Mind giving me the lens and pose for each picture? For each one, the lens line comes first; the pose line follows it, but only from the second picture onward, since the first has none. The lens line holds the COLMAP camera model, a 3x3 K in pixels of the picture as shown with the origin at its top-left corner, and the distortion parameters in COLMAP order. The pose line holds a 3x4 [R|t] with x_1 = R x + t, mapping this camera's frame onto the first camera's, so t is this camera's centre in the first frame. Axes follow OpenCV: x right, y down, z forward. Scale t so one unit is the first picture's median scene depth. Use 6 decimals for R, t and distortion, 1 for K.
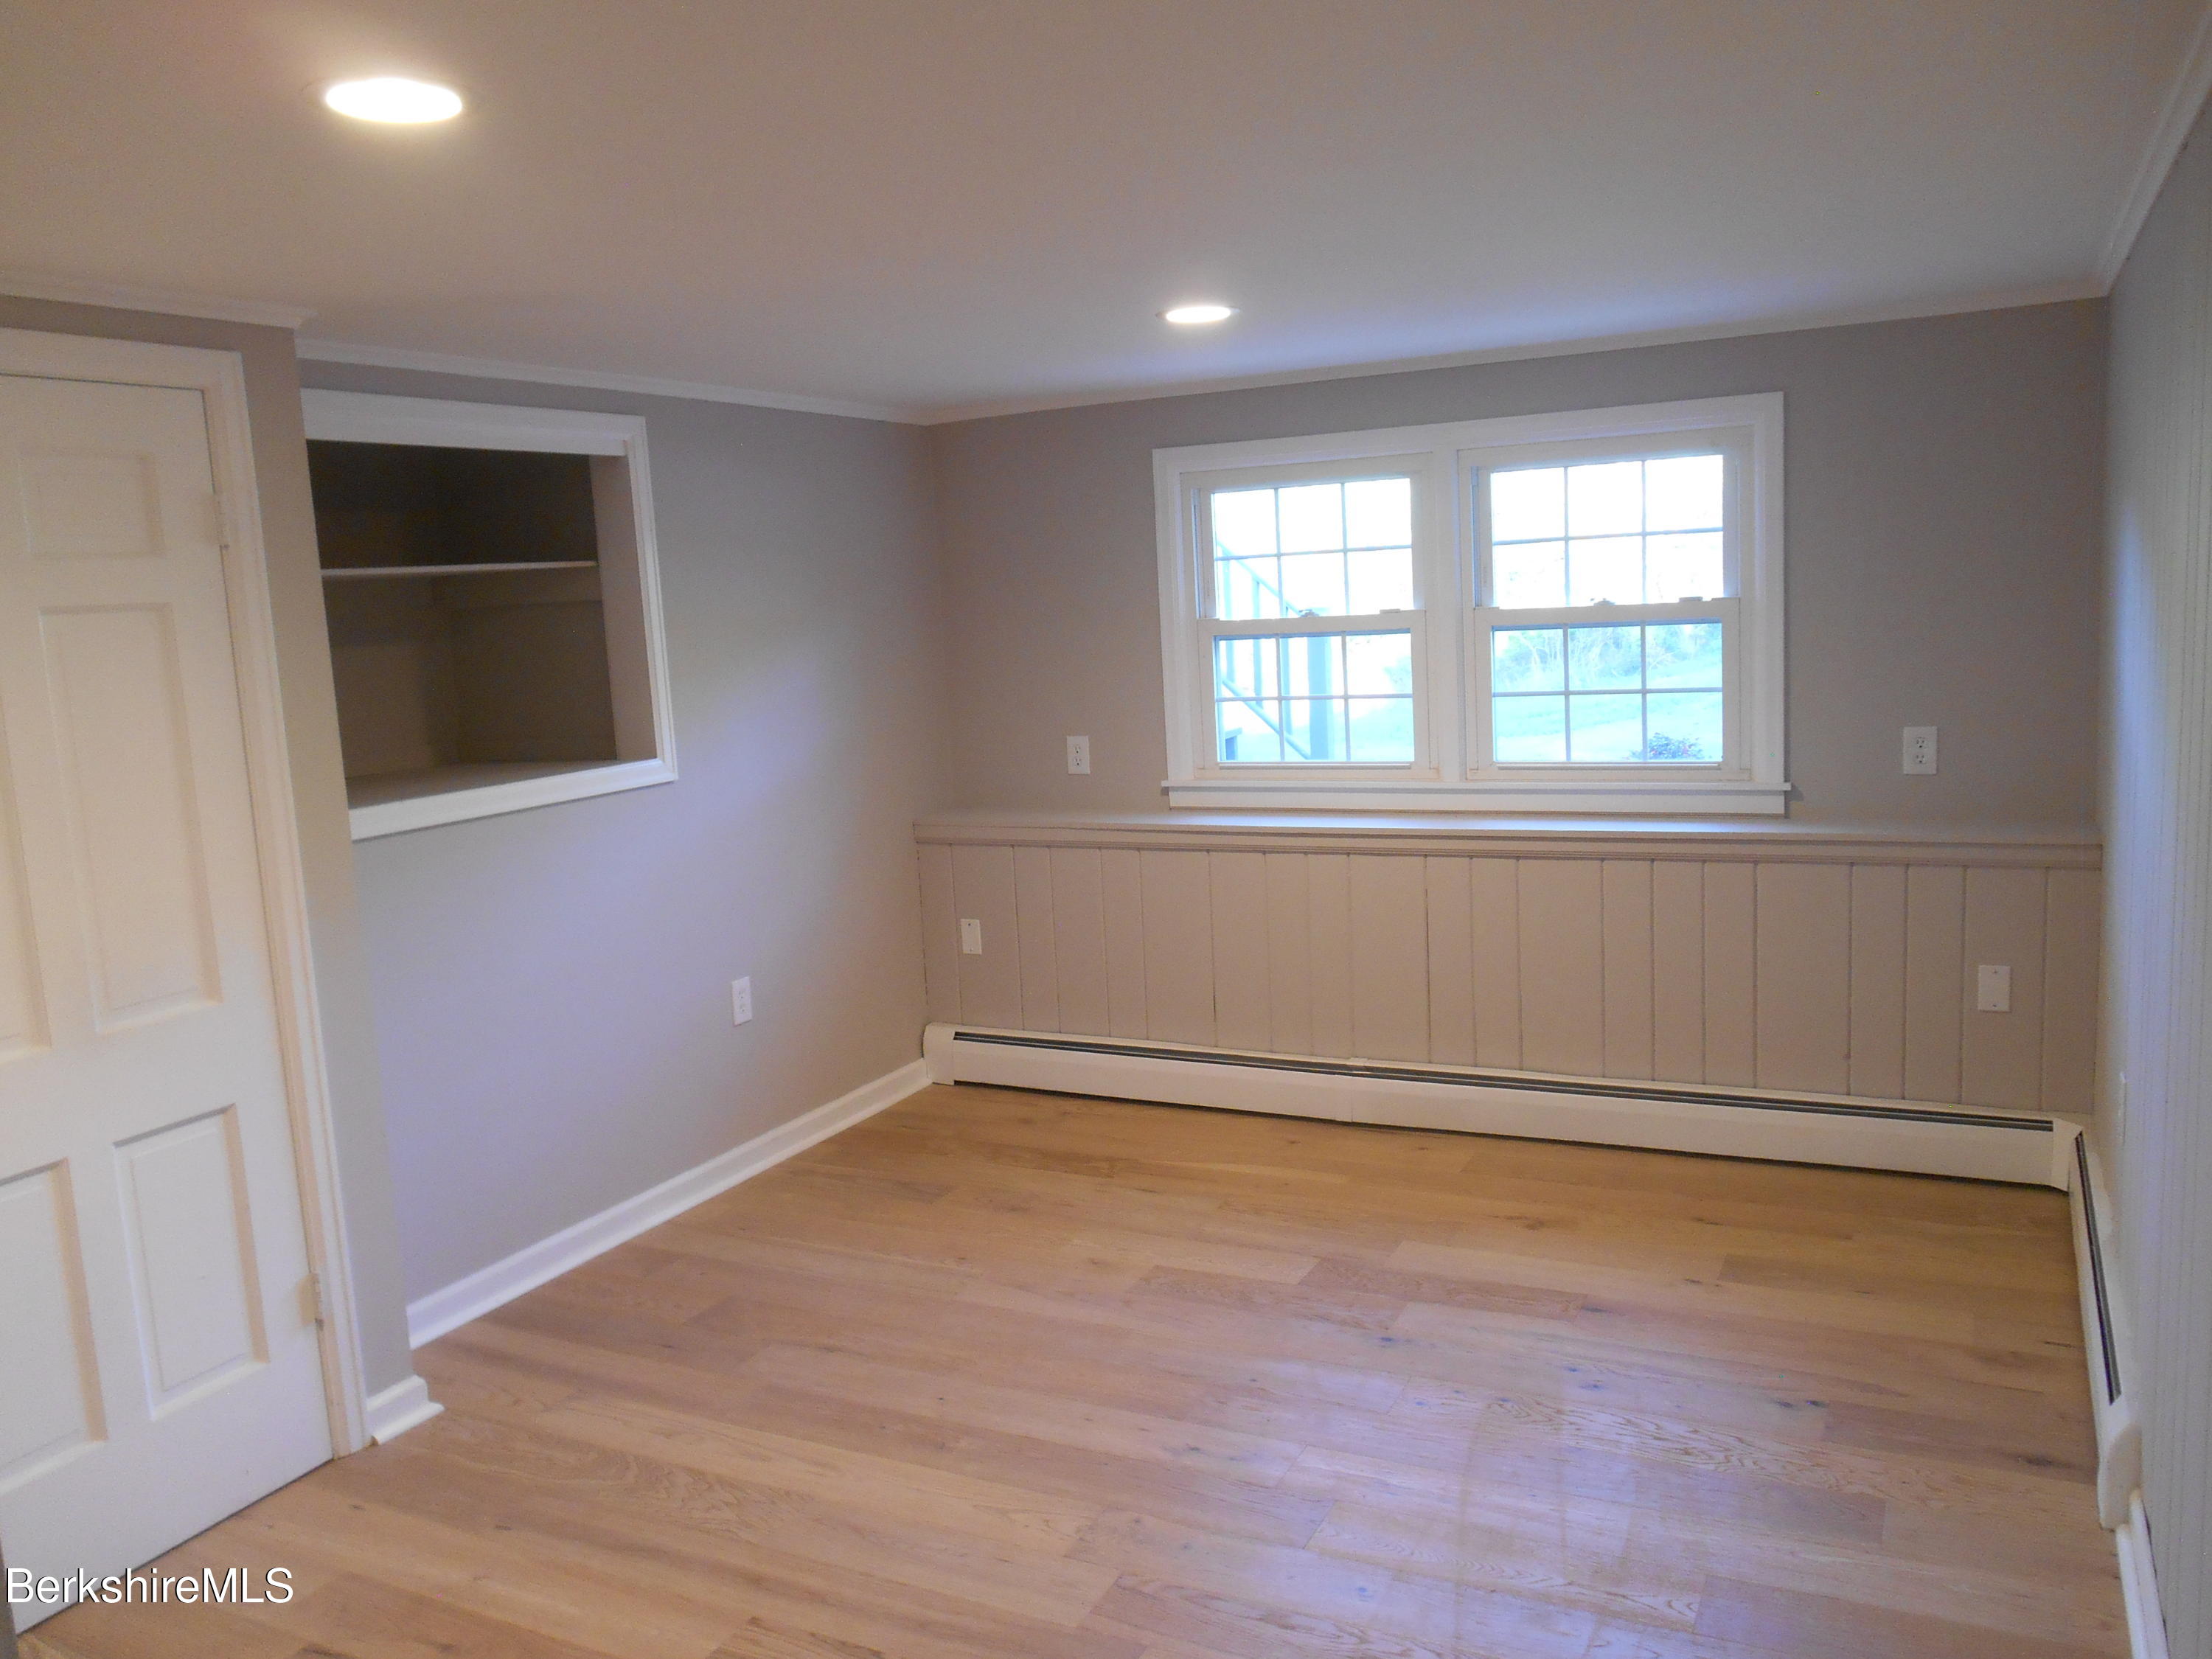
lens RADIAL K [[1714.1, 0, 1106.0], [0, 1714.1, 829.5], [0, 0, 1]] dist [-0.009887, -0.005770]
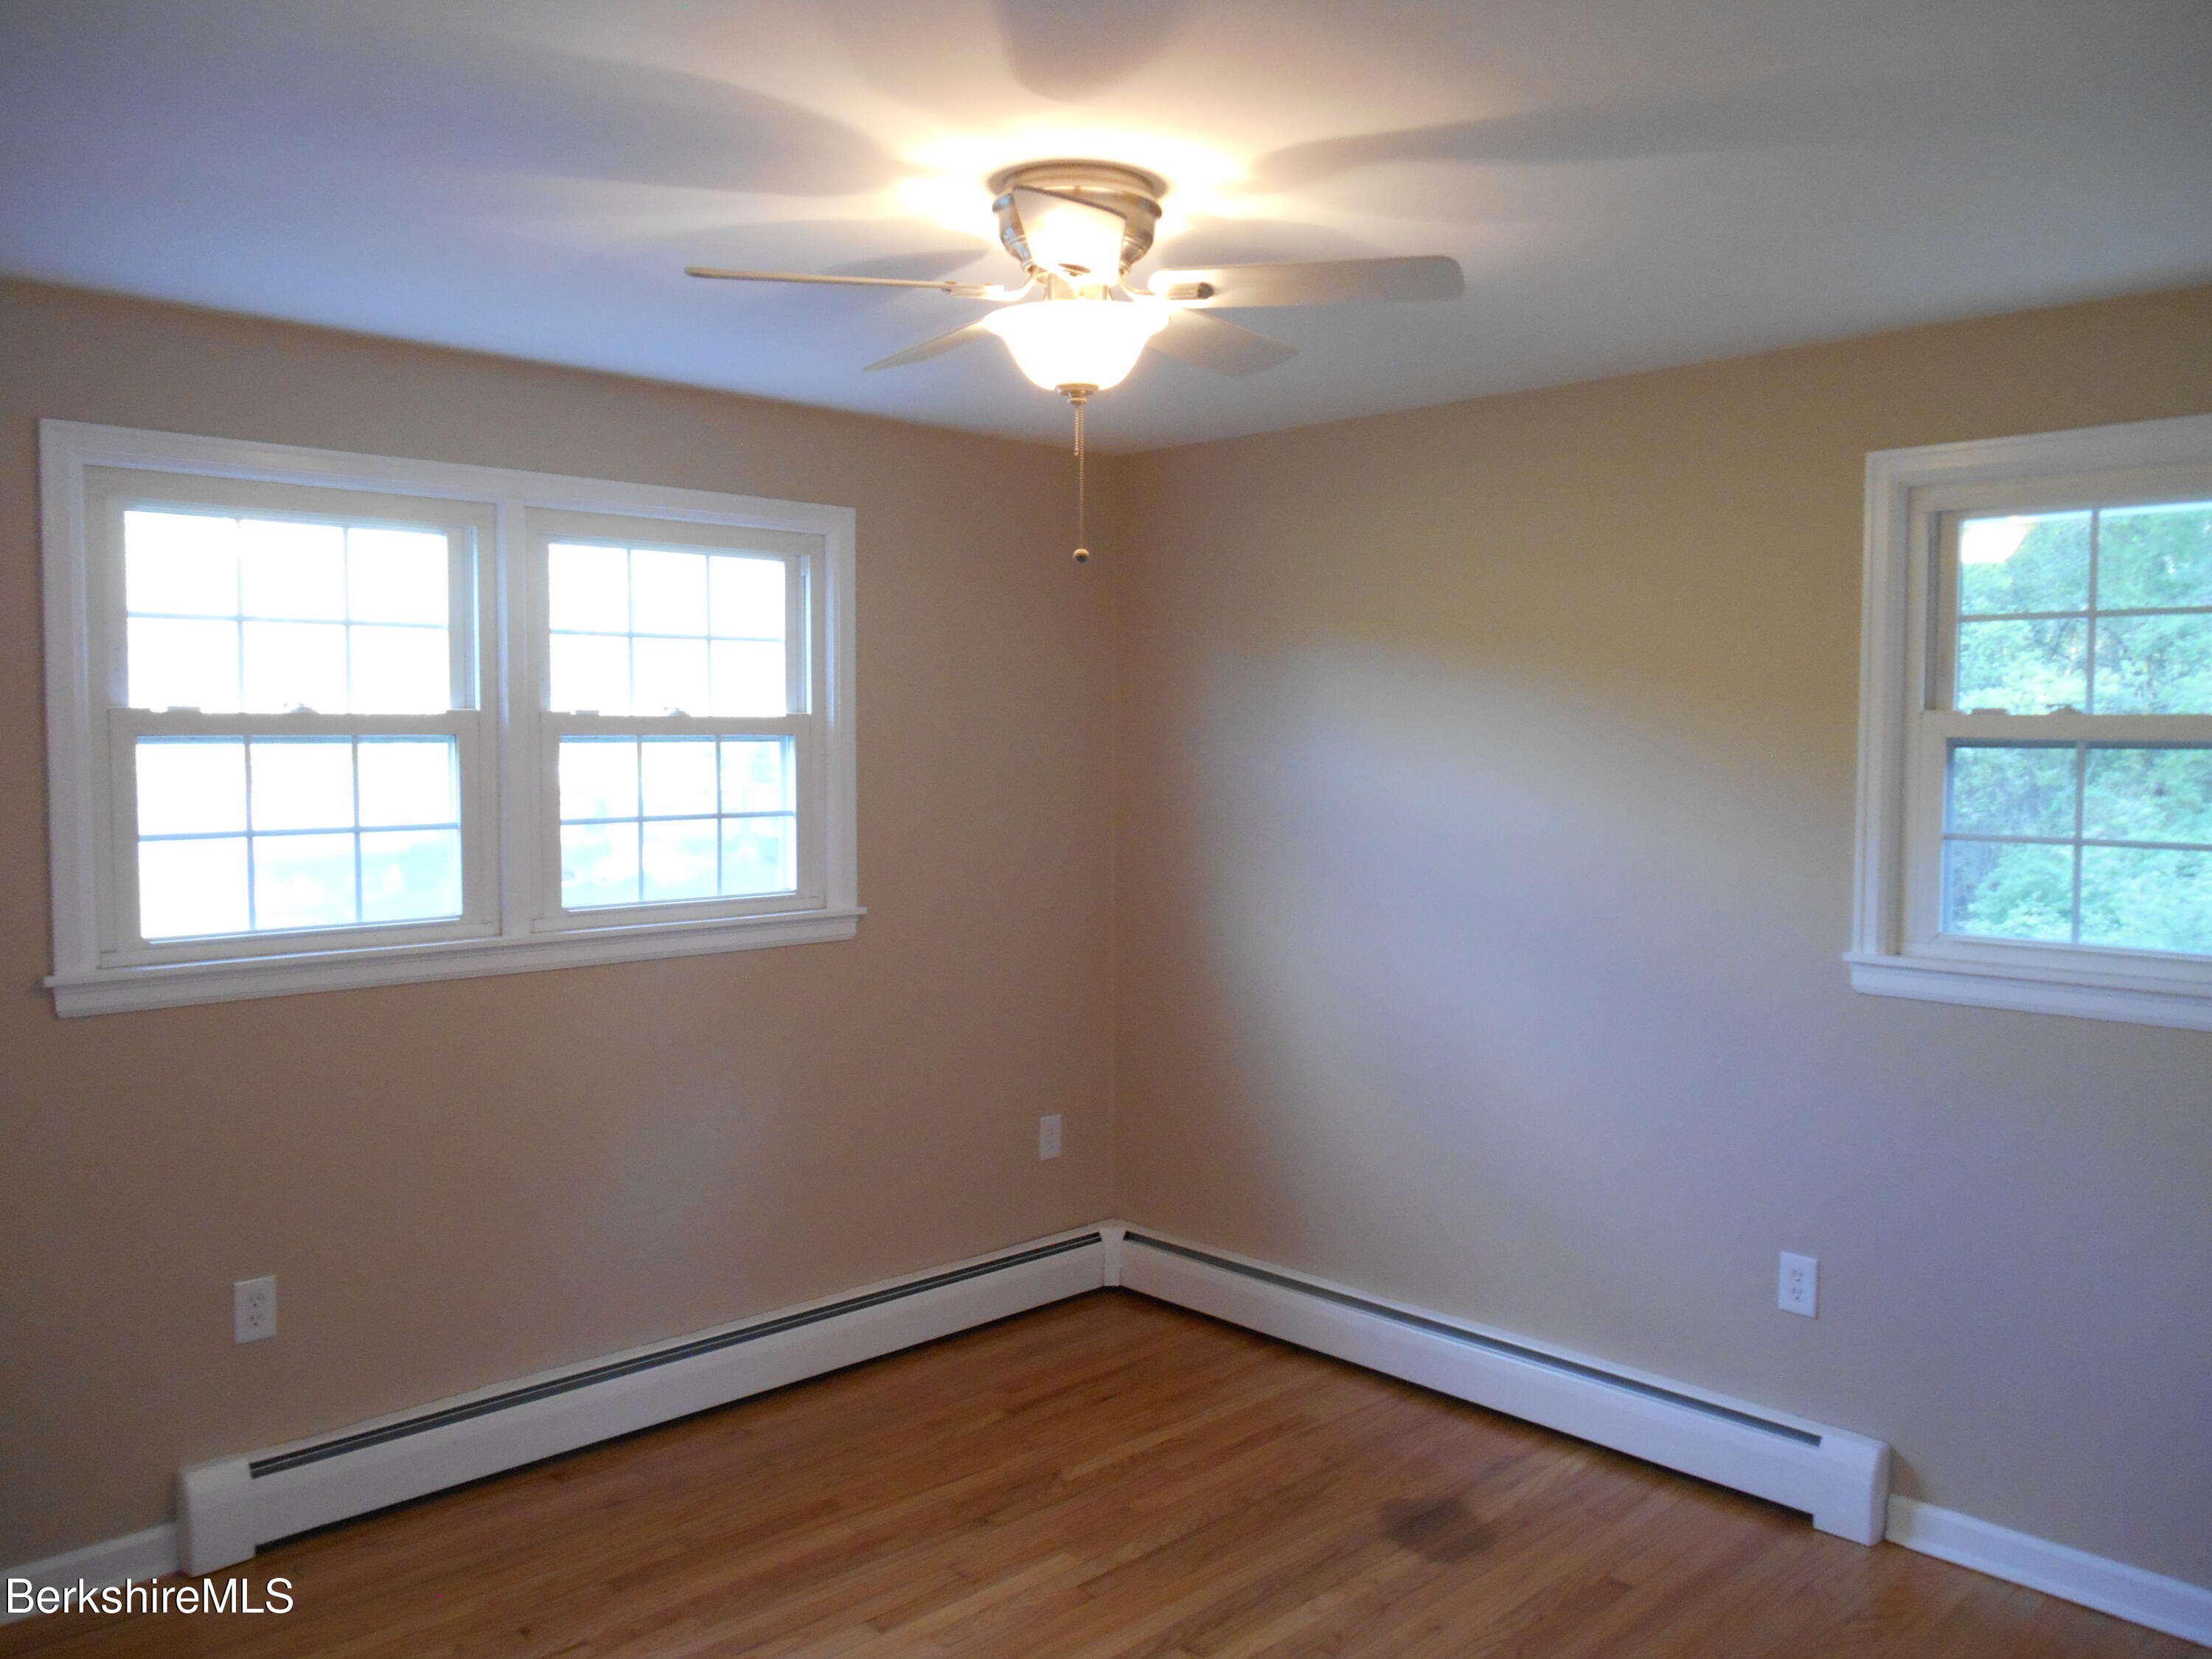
lens RADIAL K [[1714.1, 0, 1106.0], [0, 1714.1, 829.5], [0, 0, 1]] dist [-0.009887, -0.005770]
pose [[0.315833, -0.007598, 0.948784, -0.446644], [0.100433, 0.994618, -0.025467, -0.030020], [-0.943484, 0.103333, 0.314896, 0.520823]]
